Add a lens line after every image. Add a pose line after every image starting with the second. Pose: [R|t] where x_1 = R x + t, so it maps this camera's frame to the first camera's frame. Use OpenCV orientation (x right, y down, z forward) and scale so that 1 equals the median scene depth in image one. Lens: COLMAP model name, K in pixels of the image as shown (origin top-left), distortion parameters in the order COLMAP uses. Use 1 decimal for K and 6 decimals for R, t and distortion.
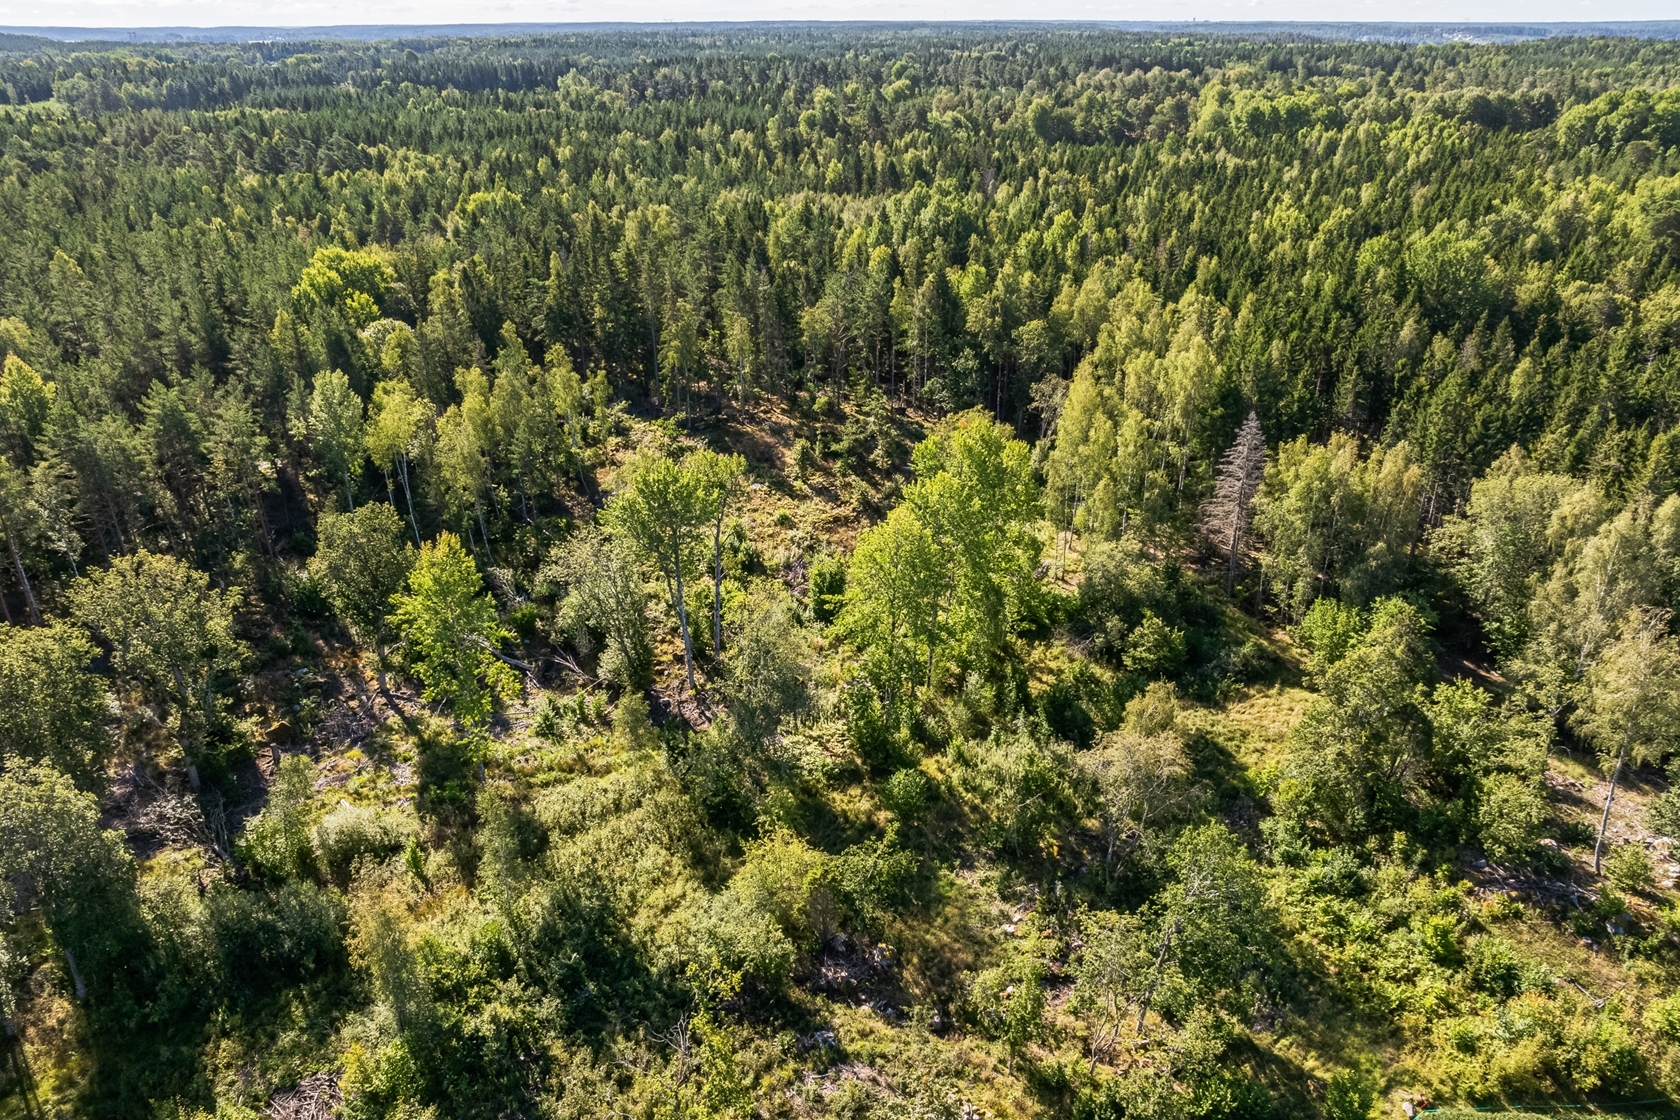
lens RADIAL K [[1142.1, 0, 840.0], [0, 1142.1, 560.0], [0, 0, 1]] dist [-0.074166, 0.072495]
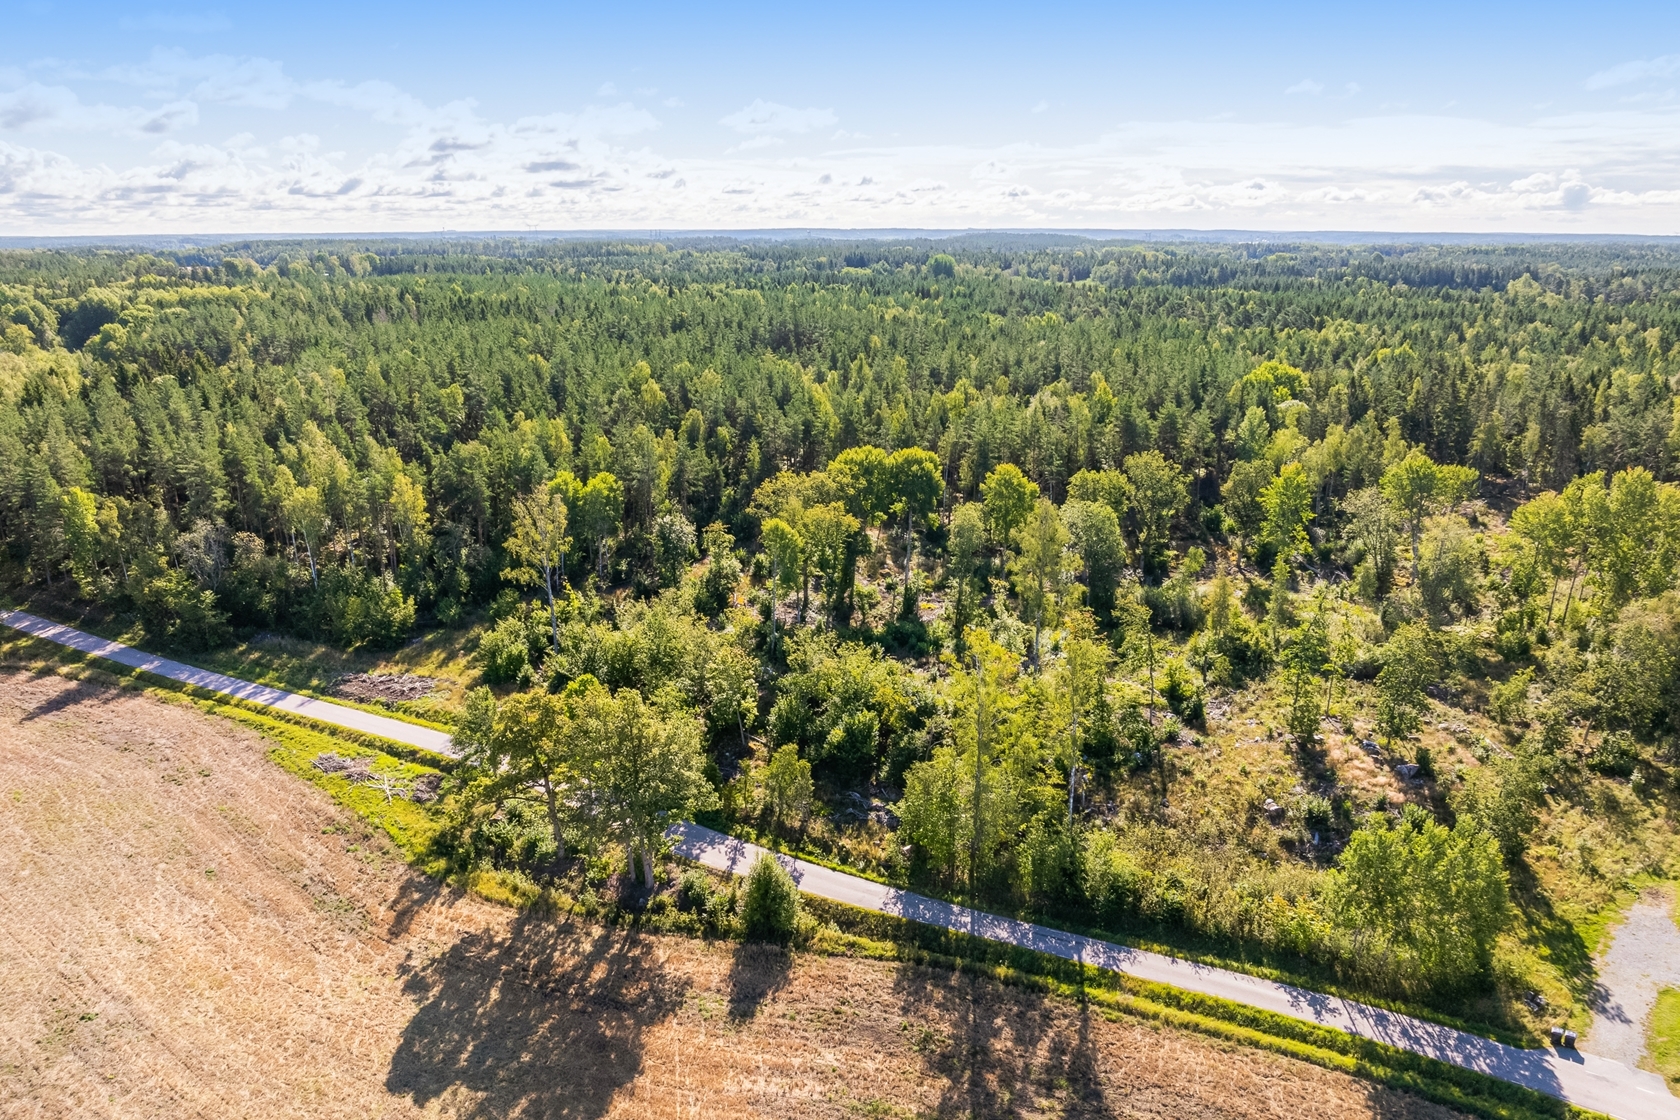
lens RADIAL K [[1142.1, 0, 840.0], [0, 1142.1, 560.0], [0, 0, 1]] dist [-0.074166, 0.072495]
pose [[0.715355, 0.205937, -0.667726, 0.114024], [-0.310051, 0.949912, -0.039199, 0.119013], [0.626208, 0.235070, 0.743375, -0.245473]]
